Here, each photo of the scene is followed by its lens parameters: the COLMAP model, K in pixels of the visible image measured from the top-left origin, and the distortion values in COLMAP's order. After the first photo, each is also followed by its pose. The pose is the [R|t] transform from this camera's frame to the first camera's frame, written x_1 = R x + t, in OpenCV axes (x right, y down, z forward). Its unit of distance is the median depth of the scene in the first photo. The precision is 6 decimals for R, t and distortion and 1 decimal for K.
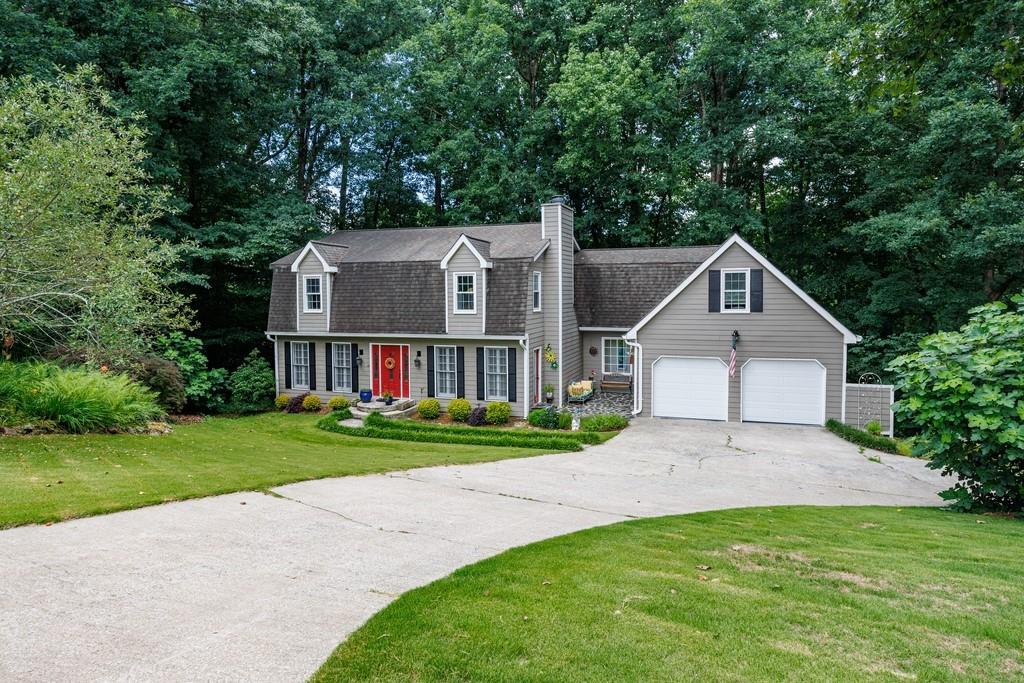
lens RADIAL K [[586.4, 0, 523.9], [0, 586.4, 317.9], [0, 0, 1]] dist [0.006877, -0.009148]
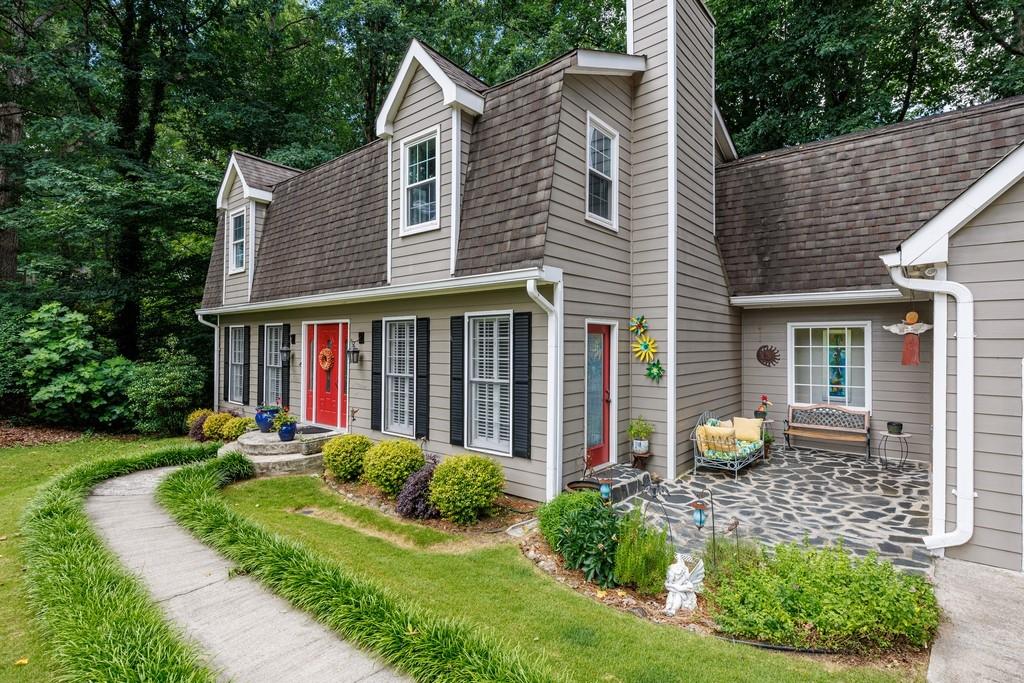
lens RADIAL K [[490.6, 0, 511.9], [0, 490.6, 339.5], [0, 0, 1]] dist [-0.002237, -0.002409]
pose [[0.935473, 0.005579, -0.353355, 0.081260], [-0.024732, 0.998457, -0.049712, 0.081624], [0.352532, 0.055243, 0.934168, 0.684230]]
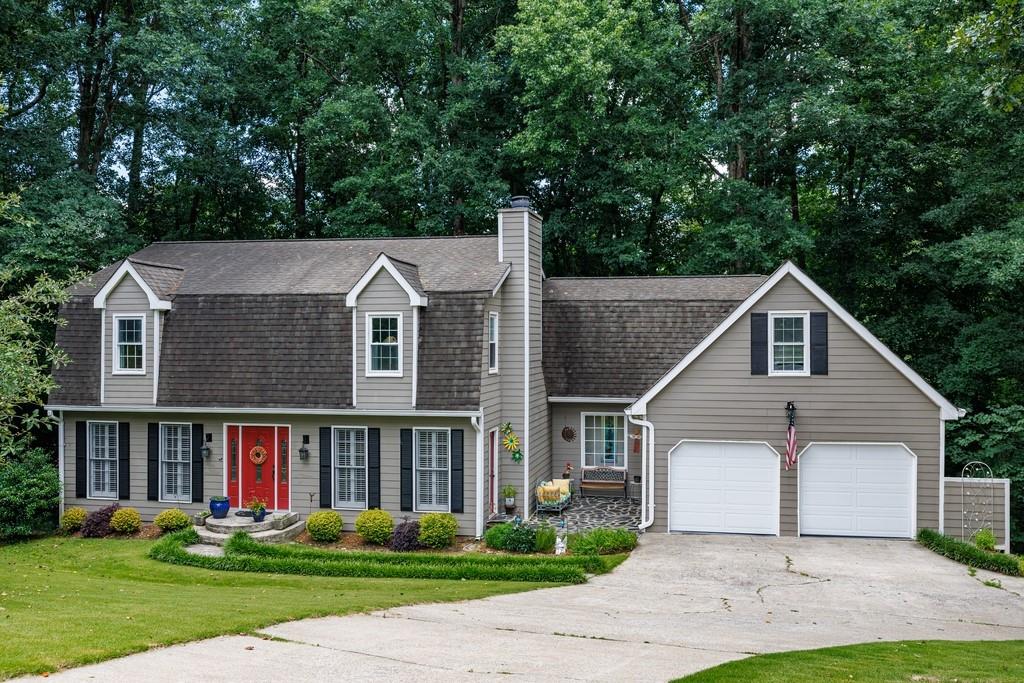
lens RADIAL K [[961.5, 0, 515.9], [0, 961.5, 340.0], [0, 0, 1]] dist [0.002142, 0.000000]
pose [[0.992120, 0.005122, 0.125189, -0.086737], [-0.000045, 0.999179, -0.040521, -0.004259], [-0.125294, 0.040196, 0.991305, -0.065521]]
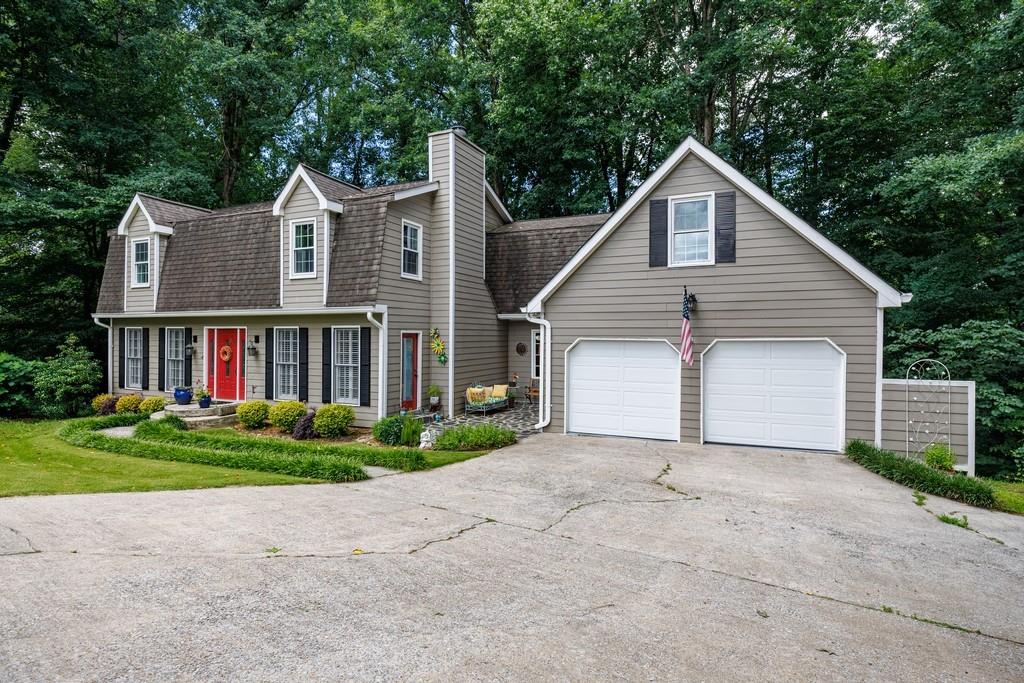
lens RADIAL K [[527.7, 0, 514.2], [0, 527.7, 337.3], [0, 0, 1]] dist [0.002353, -0.004538]
pose [[0.995752, 0.010223, -0.091503, 0.203215], [-0.014049, 0.999049, -0.041269, 0.083541], [0.090994, 0.042379, 0.994949, 0.388166]]
